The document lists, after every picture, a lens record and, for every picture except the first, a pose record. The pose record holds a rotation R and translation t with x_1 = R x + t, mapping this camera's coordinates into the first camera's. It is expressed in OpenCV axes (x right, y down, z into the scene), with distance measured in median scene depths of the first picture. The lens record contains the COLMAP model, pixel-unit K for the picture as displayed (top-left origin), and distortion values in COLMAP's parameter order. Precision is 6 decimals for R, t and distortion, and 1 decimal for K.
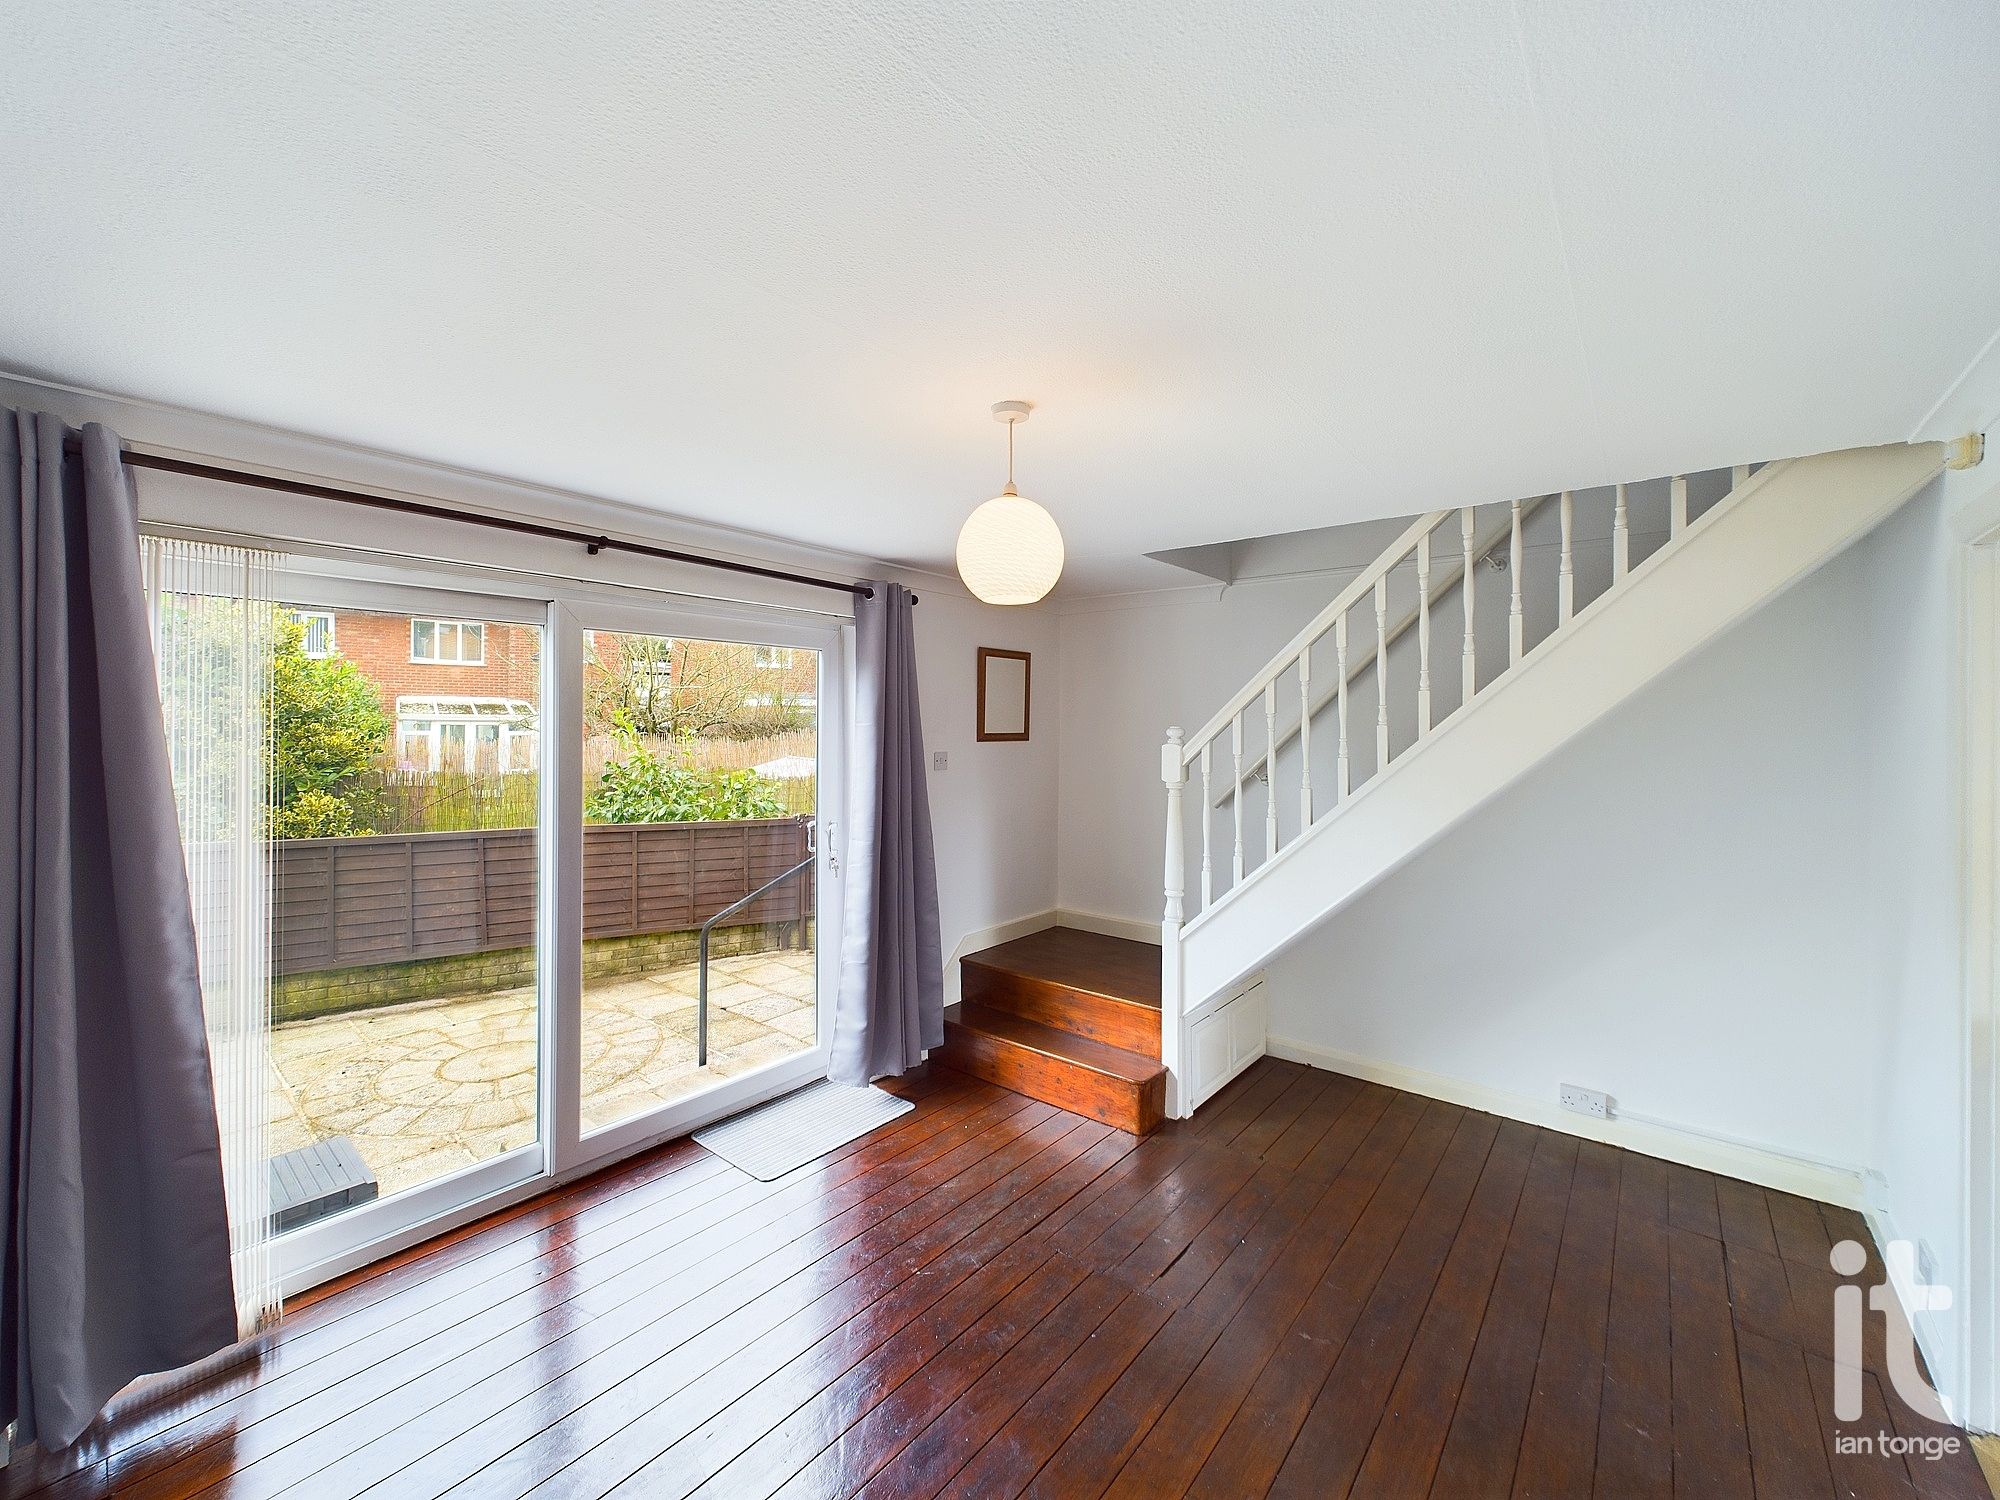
lens RADIAL K [[804.1, 0, 1003.9], [0, 804.1, 733.8], [0, 0, 1]] dist [0.001231, 0.000130]
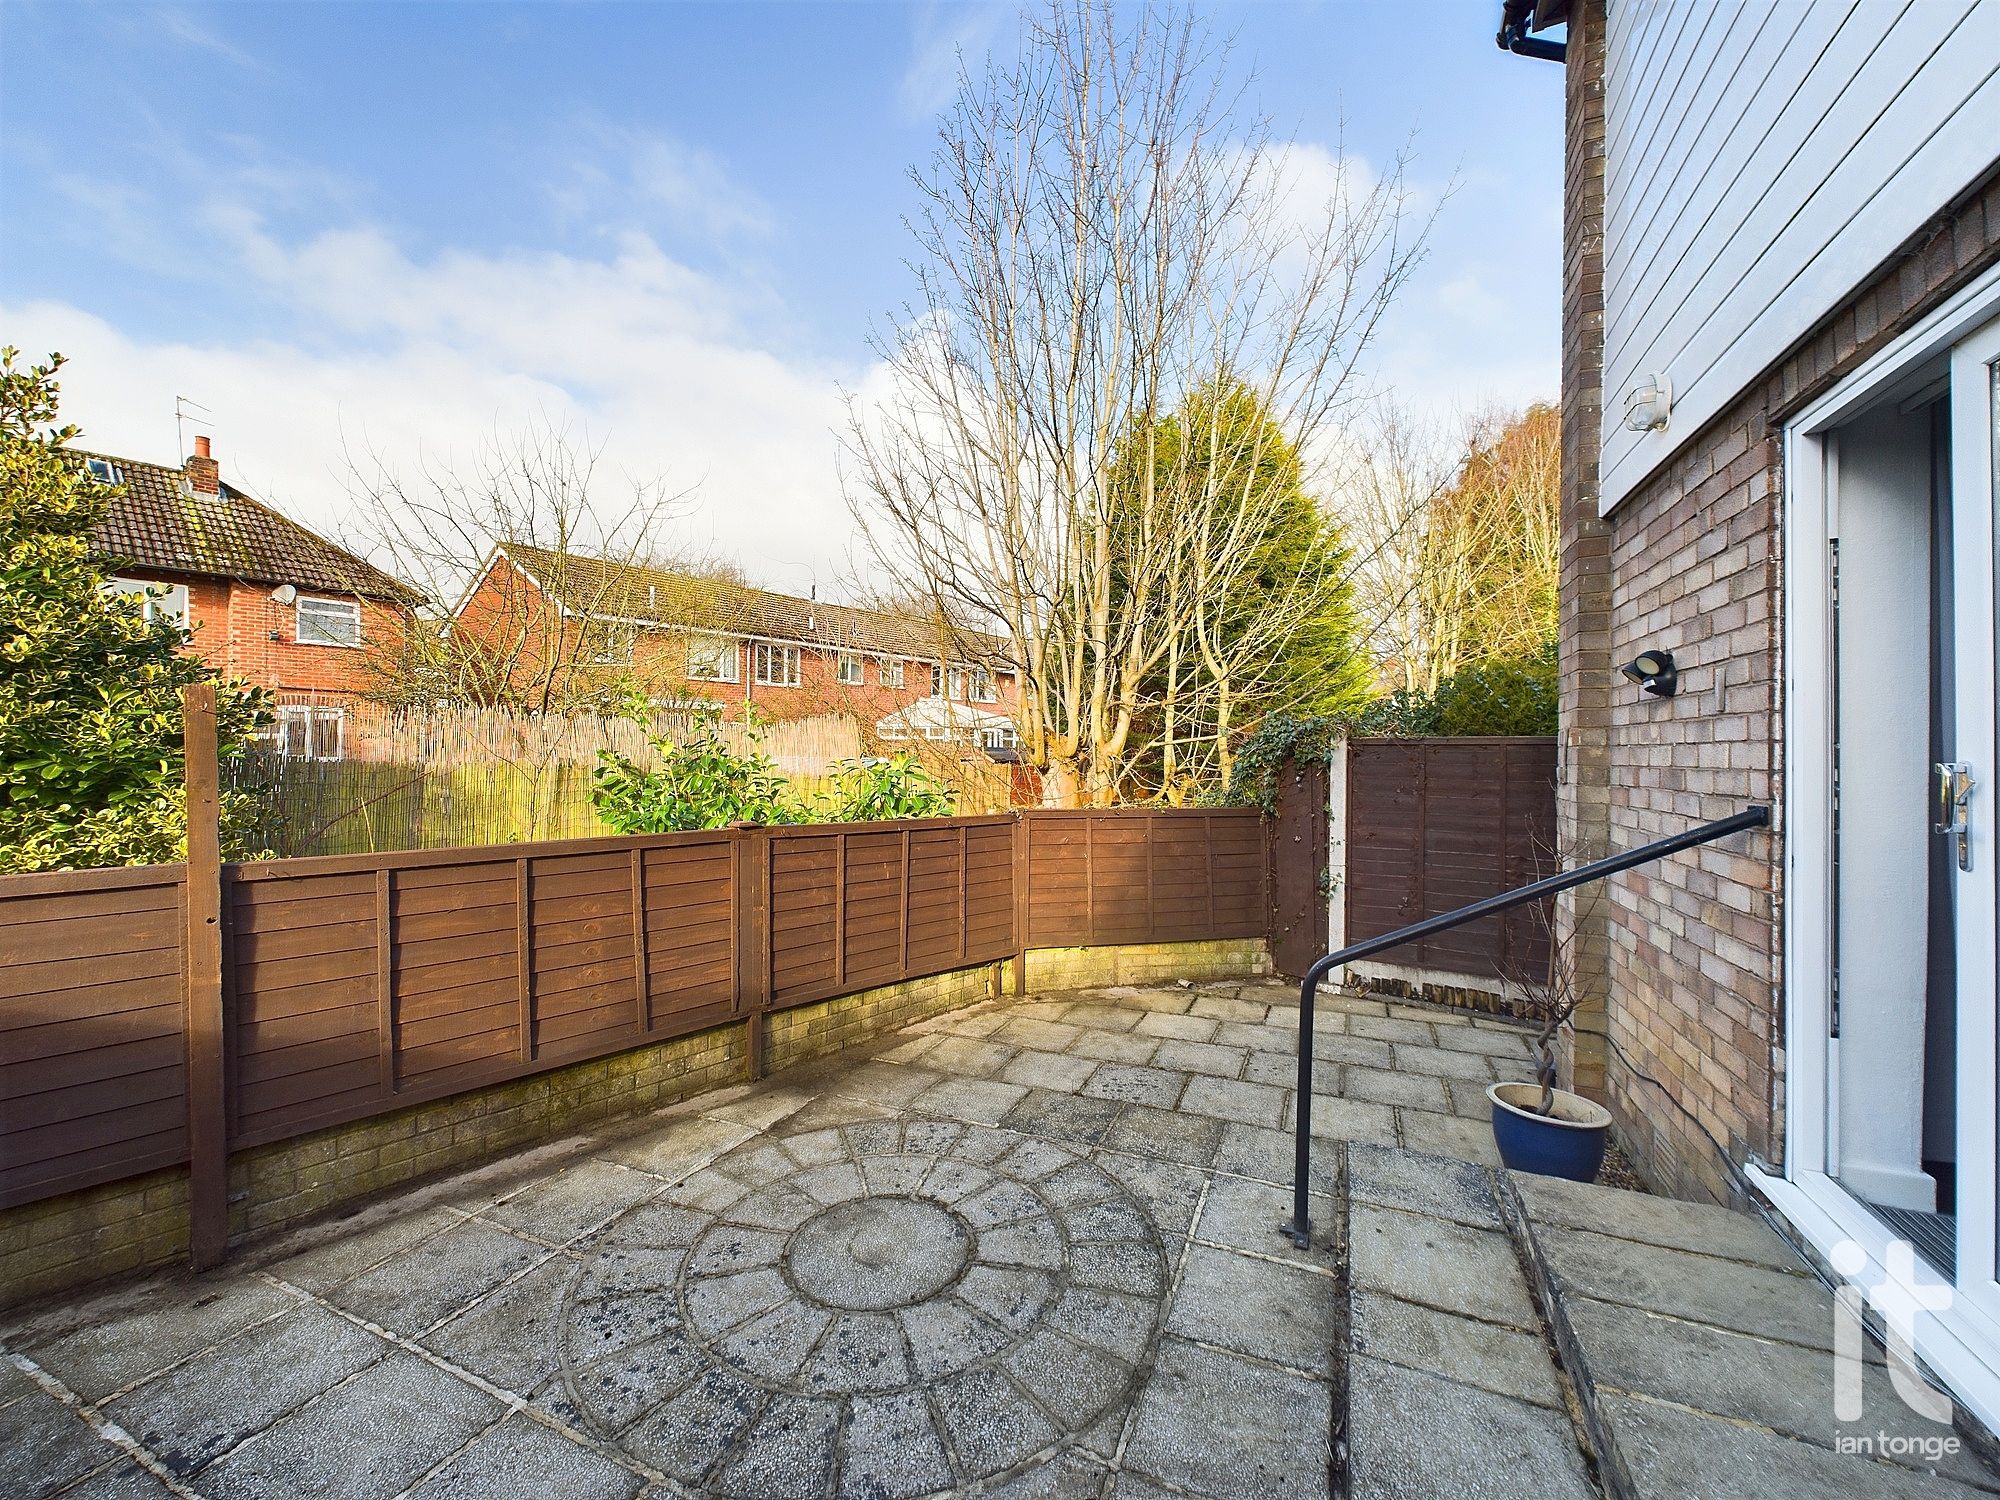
lens RADIAL K [[805.4, 0, 1000.0], [0, 805.4, 750.0], [0, 0, 1]] dist [0.000580, 0.000007]
pose [[0.959290, 0.001114, 0.282422, -0.749615], [0.001168, 0.999968, -0.007909, 0.086288], [-0.282421, 0.007917, 0.959258, 0.493651]]
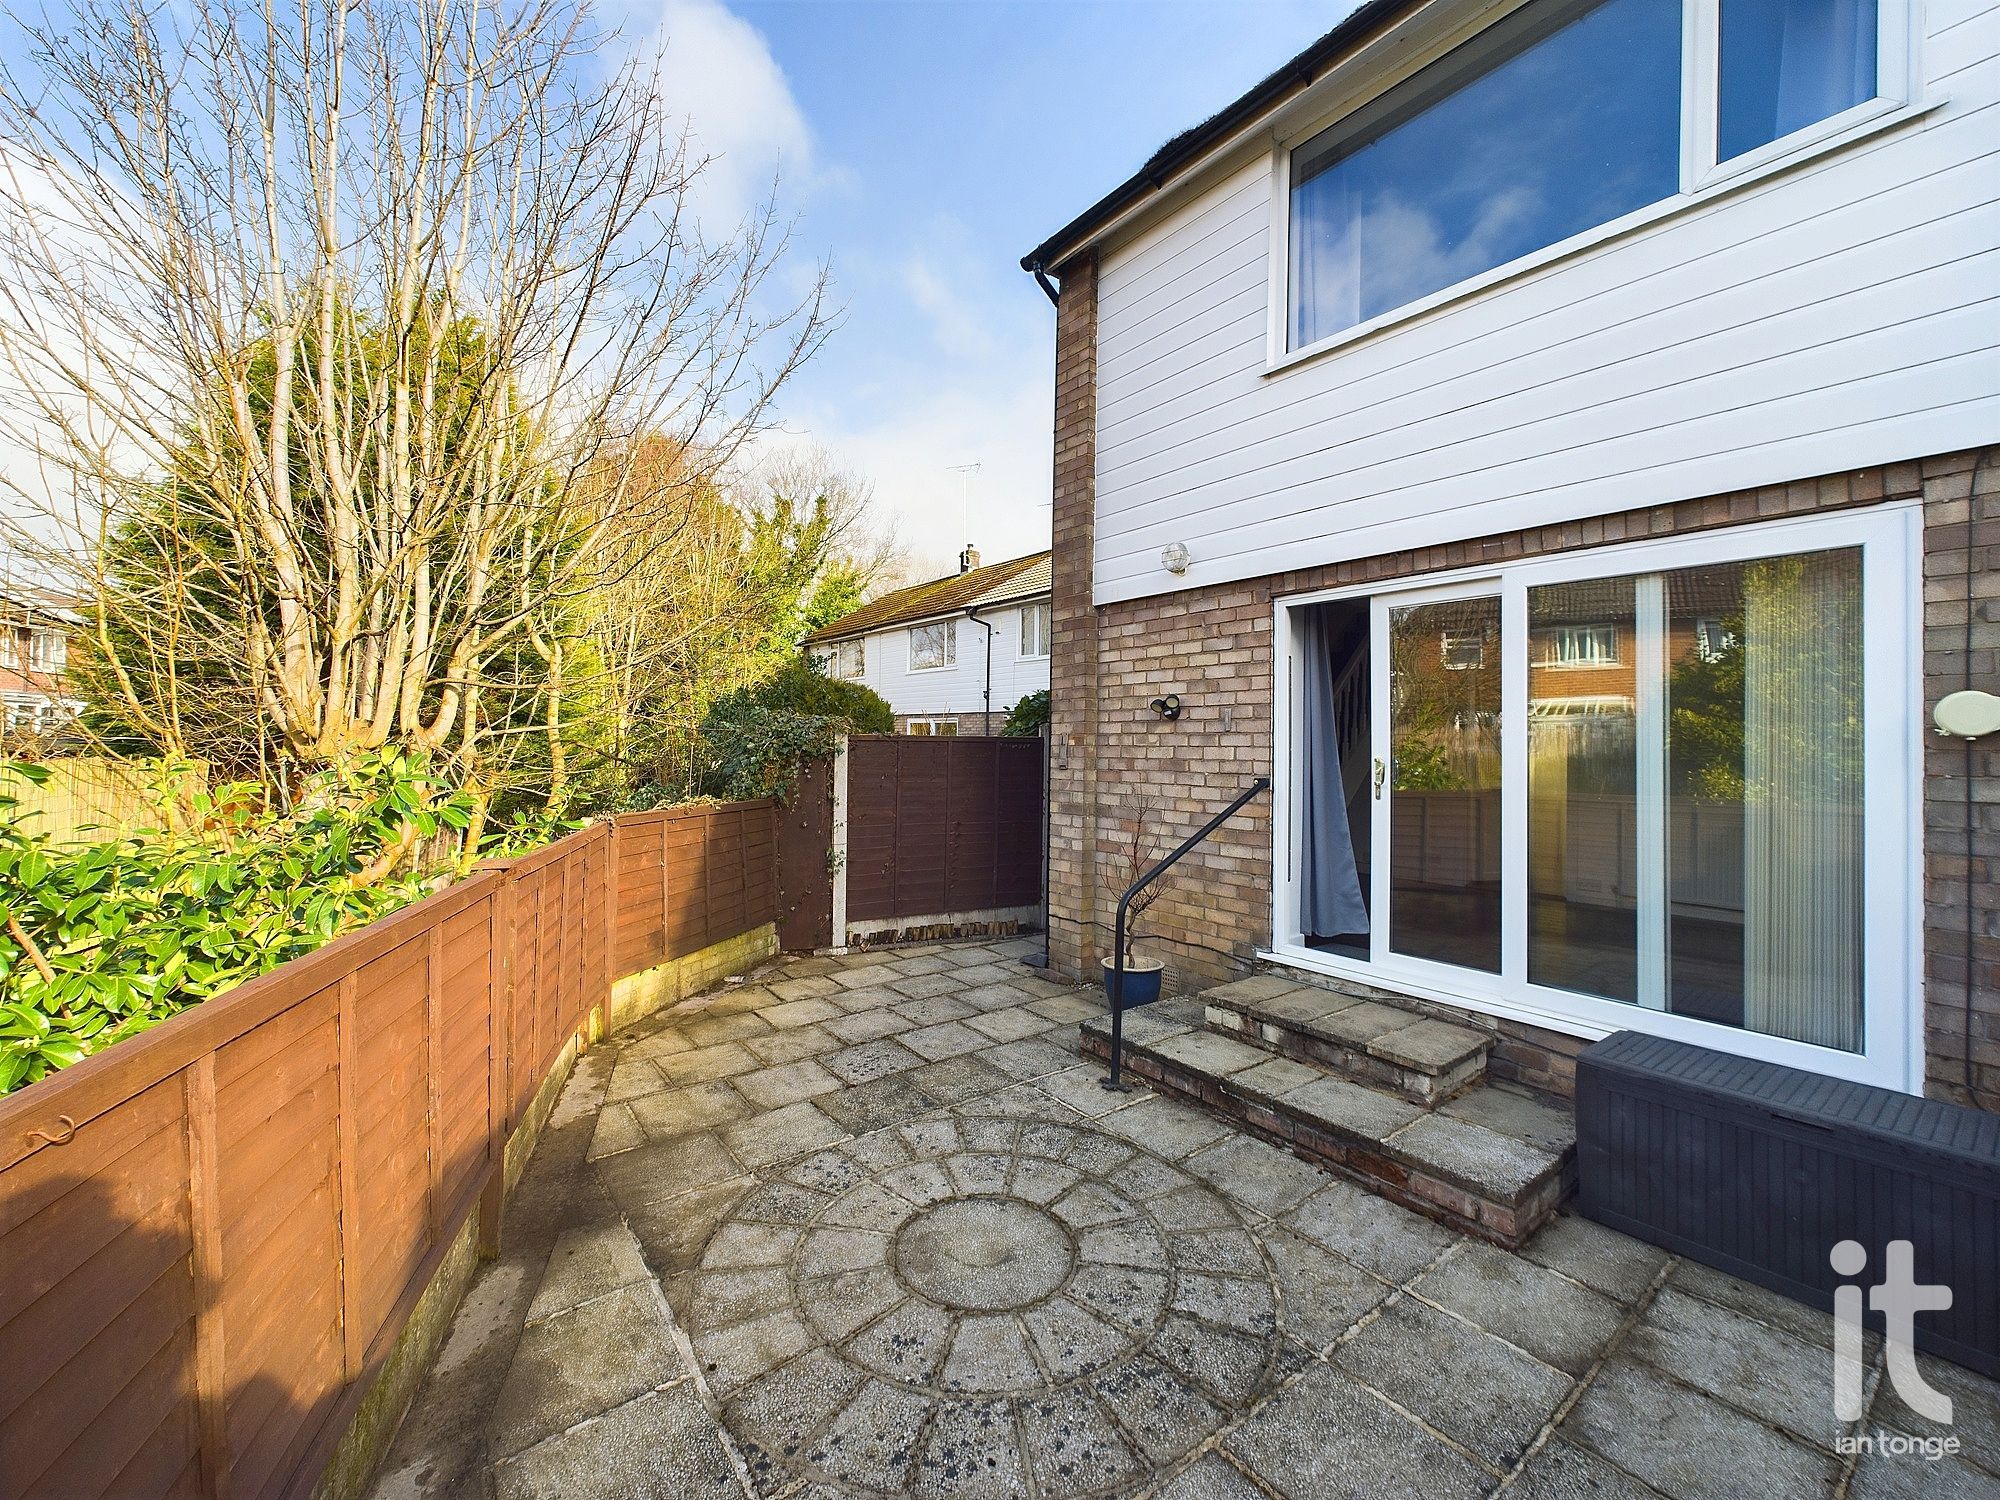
lens RADIAL K [[804.1, 0, 1003.9], [0, 804.1, 733.8], [0, 0, 1]] dist [0.001231, 0.000130]
pose [[0.215678, 0.012927, 0.976379, -1.228326], [-0.003691, 0.999916, -0.012423, 0.075140], [-0.976457, -0.000924, 0.215708, 0.929332]]
